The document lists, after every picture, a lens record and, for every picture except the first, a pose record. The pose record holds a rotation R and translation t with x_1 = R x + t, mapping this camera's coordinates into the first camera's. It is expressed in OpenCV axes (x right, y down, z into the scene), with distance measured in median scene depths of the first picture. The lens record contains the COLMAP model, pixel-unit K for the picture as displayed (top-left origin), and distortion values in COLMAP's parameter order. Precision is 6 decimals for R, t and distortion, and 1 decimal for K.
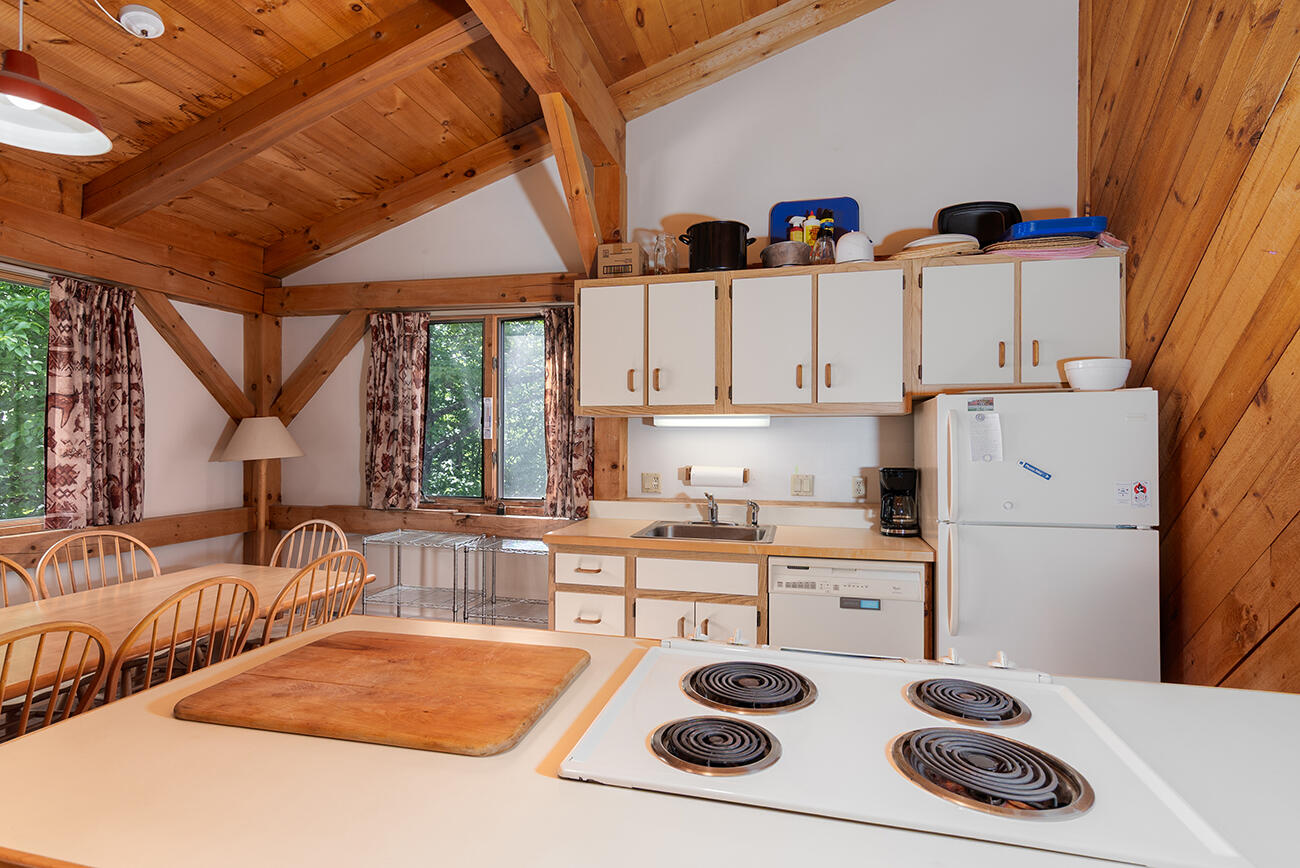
lens RADIAL K [[632.6, 0, 650.0], [0, 632.6, 434.0], [0, 0, 1]] dist [-0.003819, 0.000993]
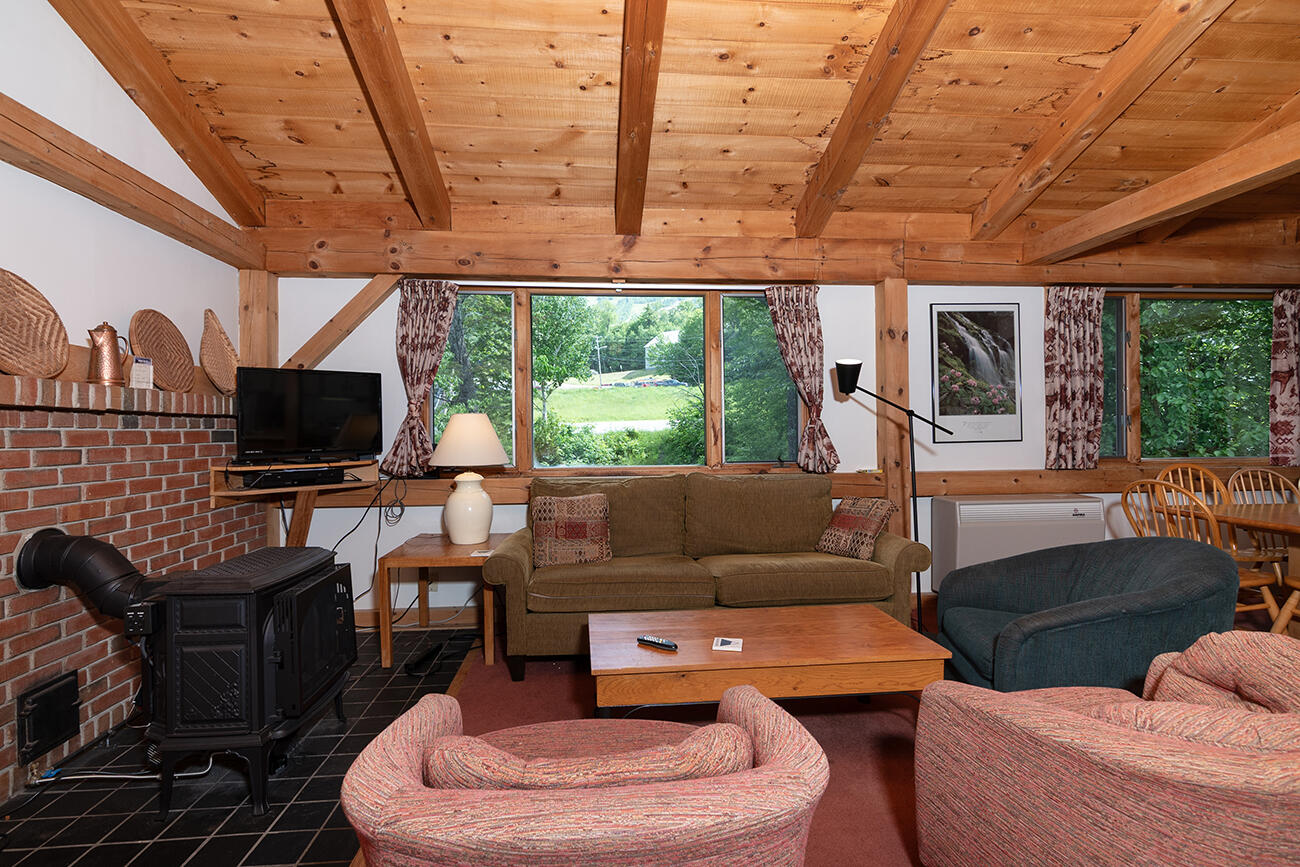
lens RADIAL K [[632.6, 0, 650.0], [0, 632.6, 433.5], [0, 0, 1]] dist [-0.003819, 0.000993]
pose [[0.307973, -0.007983, -0.951362, -0.010724], [0.019118, 0.999815, -0.002201, 0.053928], [0.951203, -0.017510, 0.308068, -0.810714]]
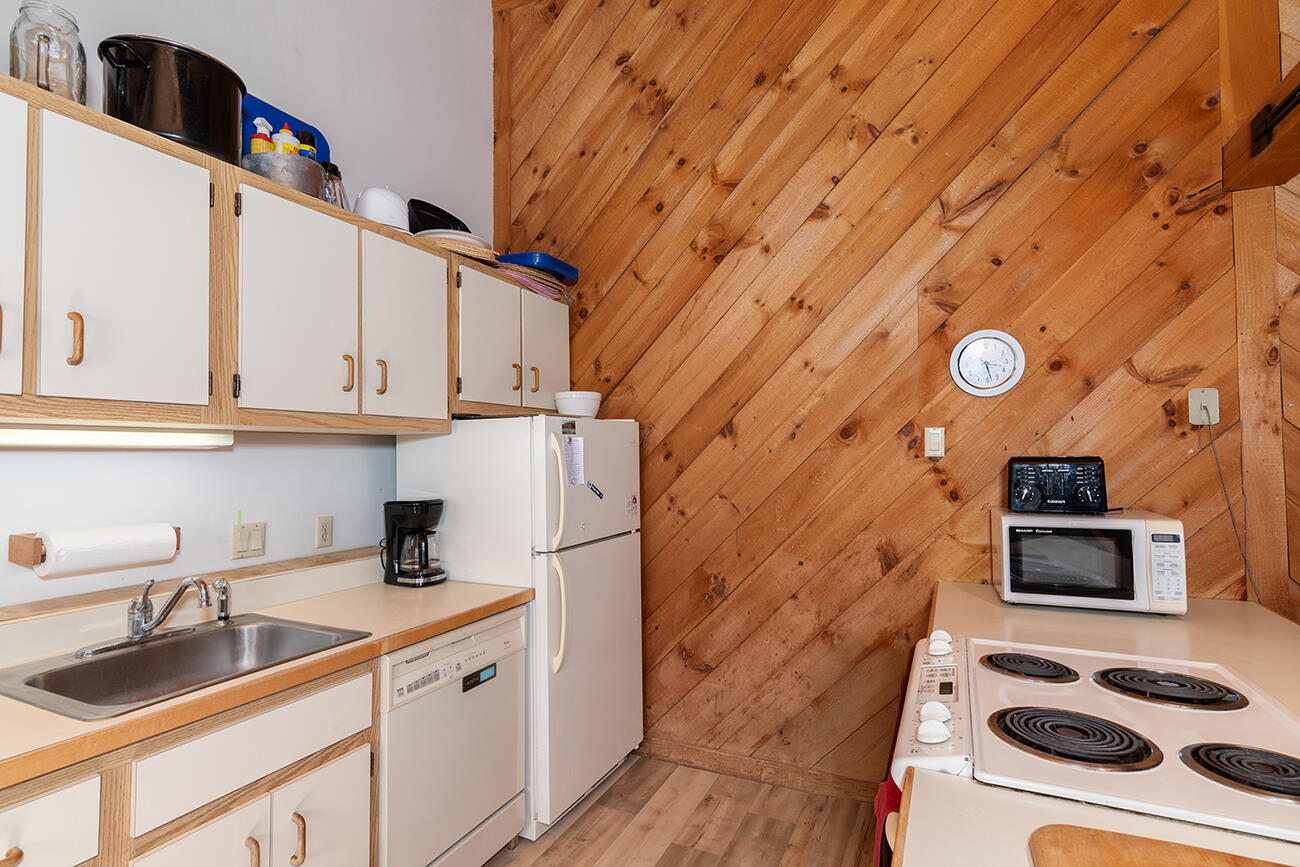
lens RADIAL K [[632.6, 0, 650.0], [0, 632.6, 433.5], [0, 0, 1]] dist [-0.003819, 0.000993]
pose [[0.207068, 0.026825, 0.977959, -0.336672], [0.004244, 0.999590, -0.028317, -0.007264], [-0.978317, 0.010014, 0.206870, 0.539674]]
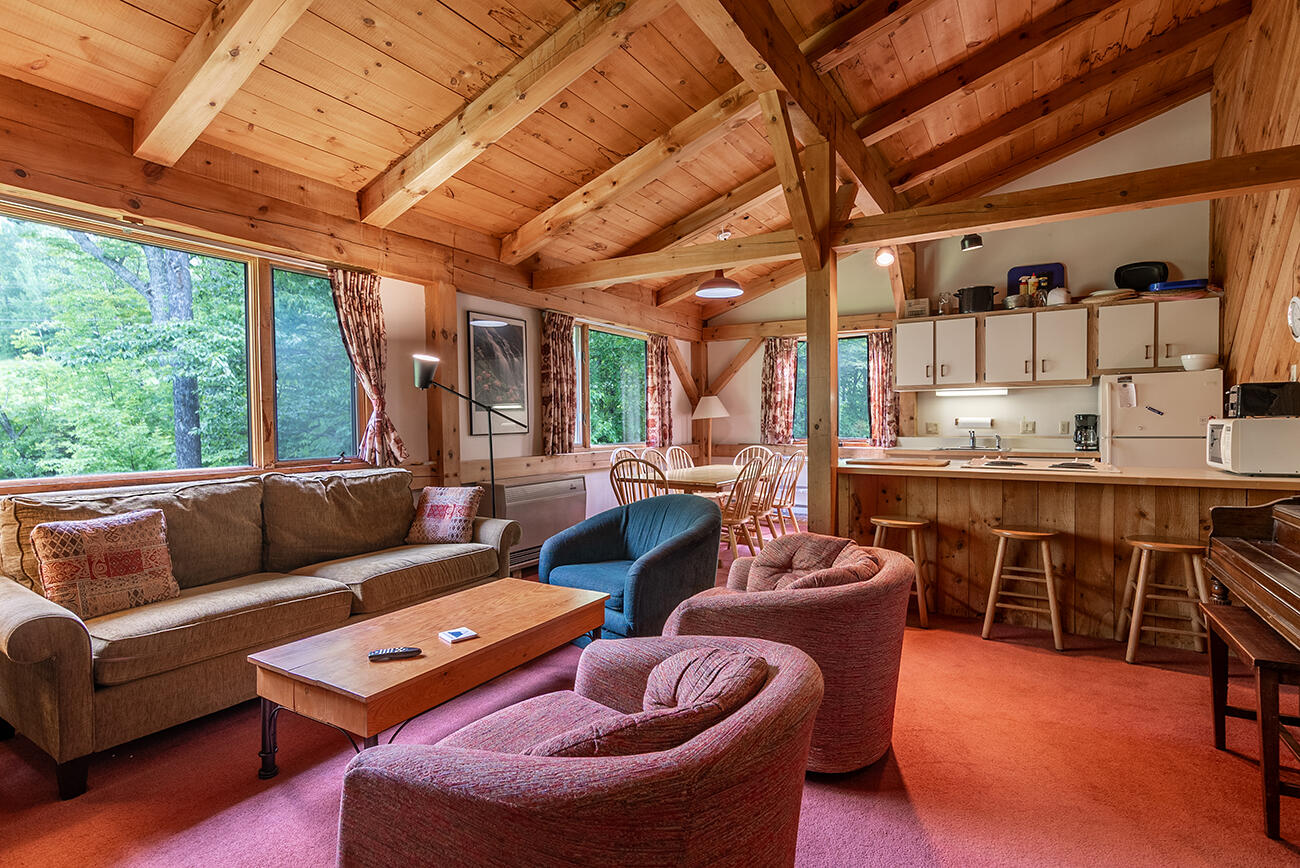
lens RADIAL K [[632.6, 0, 650.0], [0, 632.6, 434.0], [0, 0, 1]] dist [-0.003819, 0.000993]
pose [[0.948863, -0.004040, -0.315663, -0.228824], [0.013129, 0.999558, 0.026671, 0.044062], [0.315416, -0.029452, 0.948497, -1.133221]]
